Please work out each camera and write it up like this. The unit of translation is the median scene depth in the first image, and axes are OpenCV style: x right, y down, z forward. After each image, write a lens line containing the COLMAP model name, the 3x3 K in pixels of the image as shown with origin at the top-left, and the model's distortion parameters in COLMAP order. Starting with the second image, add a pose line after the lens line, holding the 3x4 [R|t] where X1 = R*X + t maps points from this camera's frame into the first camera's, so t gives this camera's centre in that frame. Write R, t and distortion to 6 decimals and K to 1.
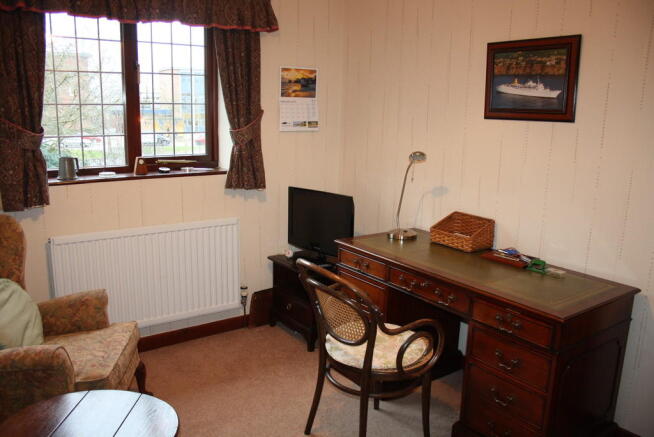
lens RADIAL K [[559.8, 0, 327.0], [0, 559.8, 218.5], [0, 0, 1]] dist [-0.010006, 0.013253]
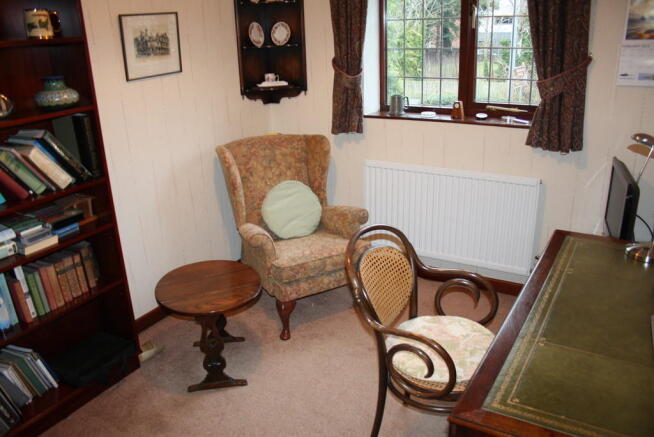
lens RADIAL K [[559.8, 0, 327.0], [0, 559.8, 218.5], [0, 0, 1]] dist [-0.010006, 0.013253]
pose [[0.405502, 0.281588, -0.869642, 0.514127], [-0.155211, 0.958765, 0.238073, -0.106103], [0.900821, 0.038439, 0.432487, 0.322353]]
